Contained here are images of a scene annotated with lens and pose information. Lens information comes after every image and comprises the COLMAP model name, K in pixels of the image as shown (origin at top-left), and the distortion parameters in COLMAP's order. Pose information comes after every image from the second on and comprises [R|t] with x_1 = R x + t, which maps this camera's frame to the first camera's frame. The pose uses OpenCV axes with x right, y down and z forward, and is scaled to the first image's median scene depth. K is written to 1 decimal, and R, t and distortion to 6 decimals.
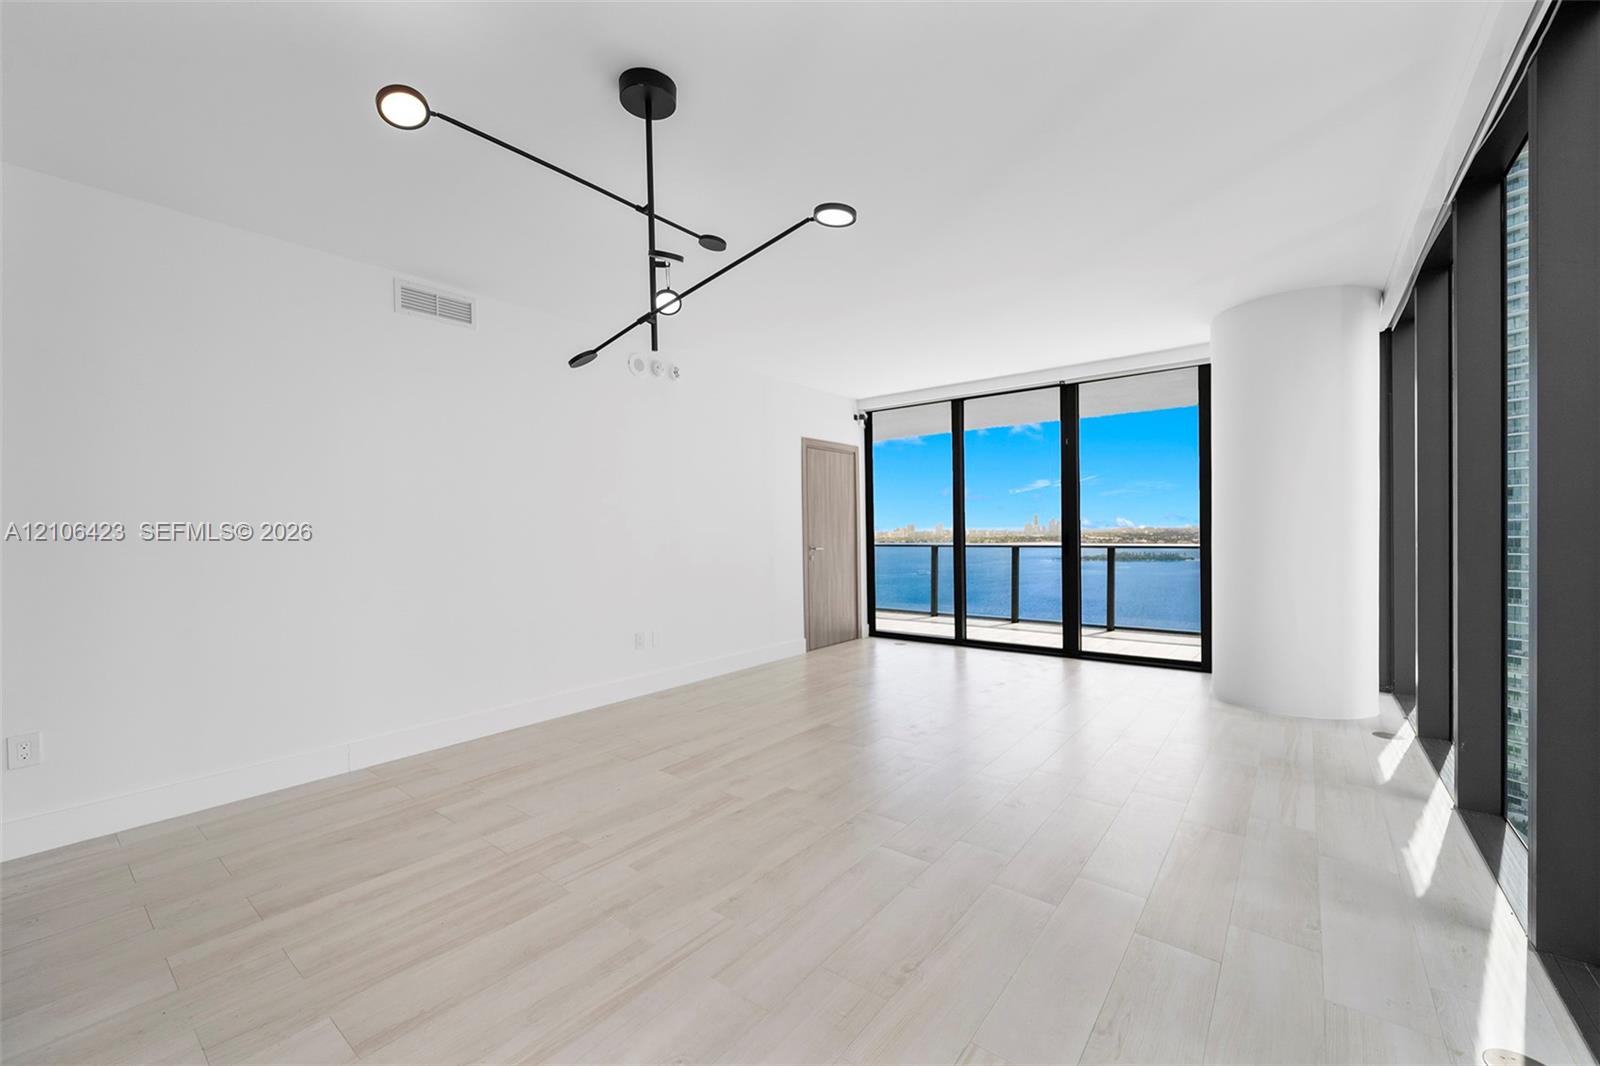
lens RADIAL K [[644.3, 0, 808.9], [0, 644.3, 536.7], [0, 0, 1]] dist [-0.000794, -0.000025]
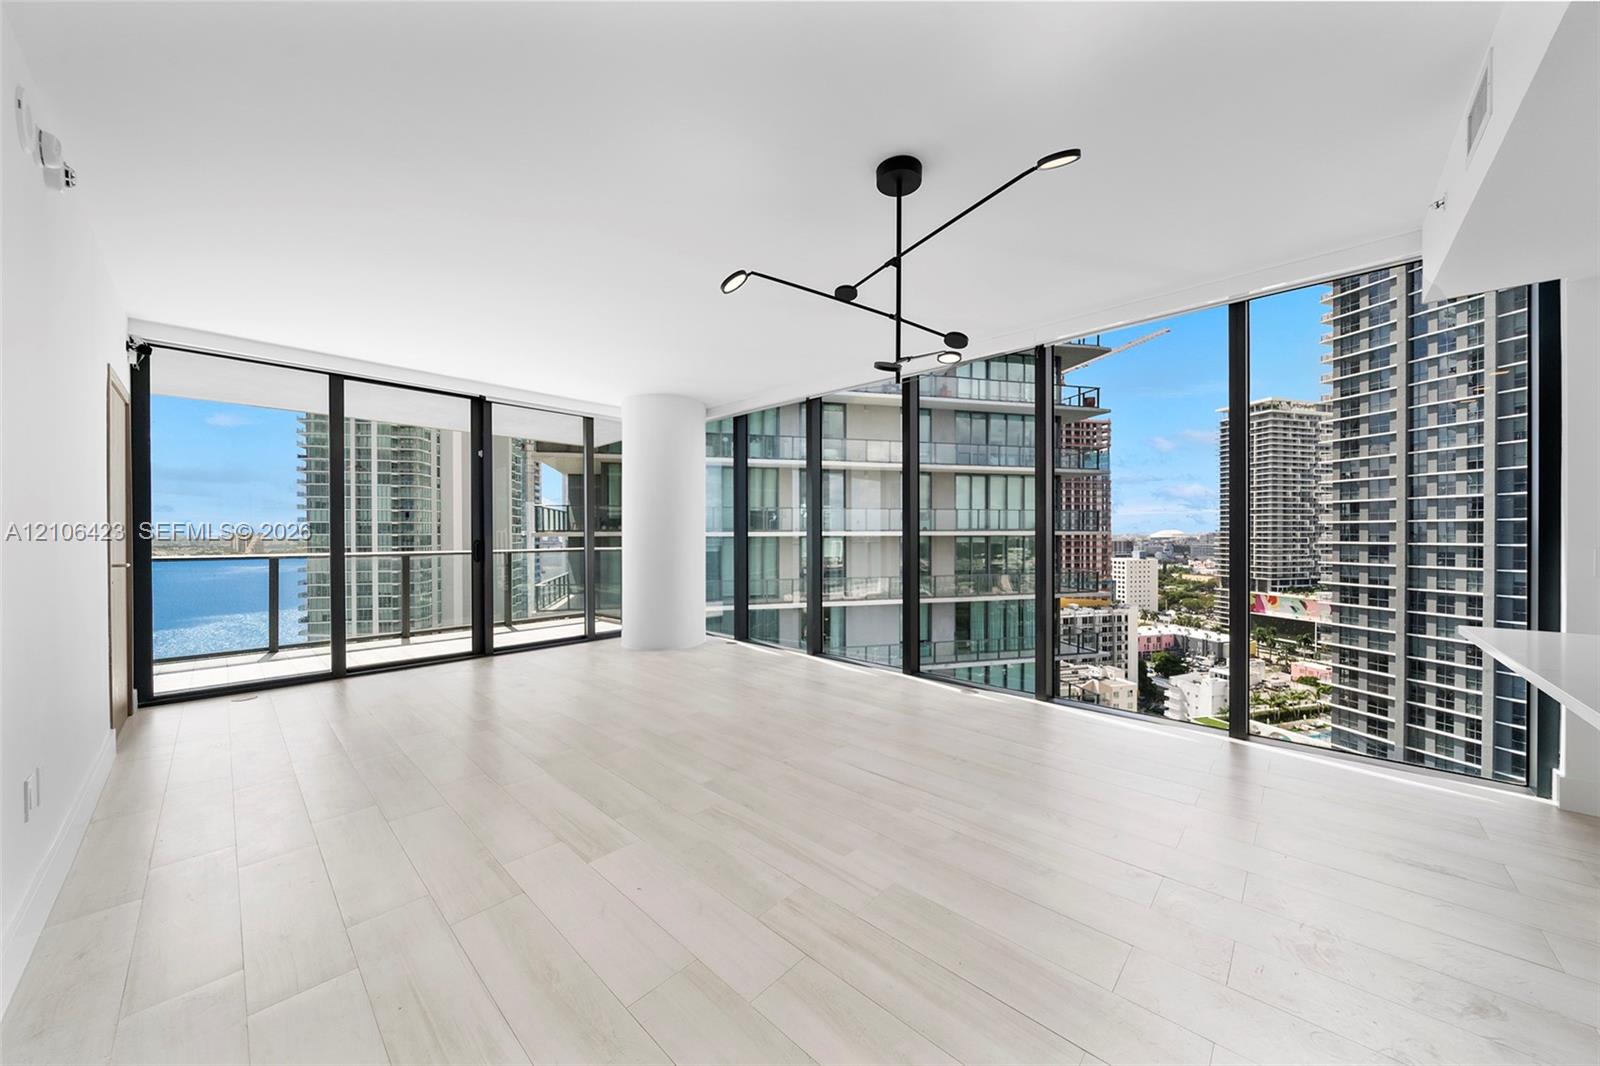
lens RADIAL K [[556.1, 0, 805.9], [0, 556.1, 535.5], [0, 0, 1]] dist [-0.011344, 0.000011]
pose [[0.098856, 0.010867, 0.995042, -0.403409], [0.015399, 0.999804, -0.012449, 0.006236], [-0.994983, 0.016554, 0.098670, 0.341627]]
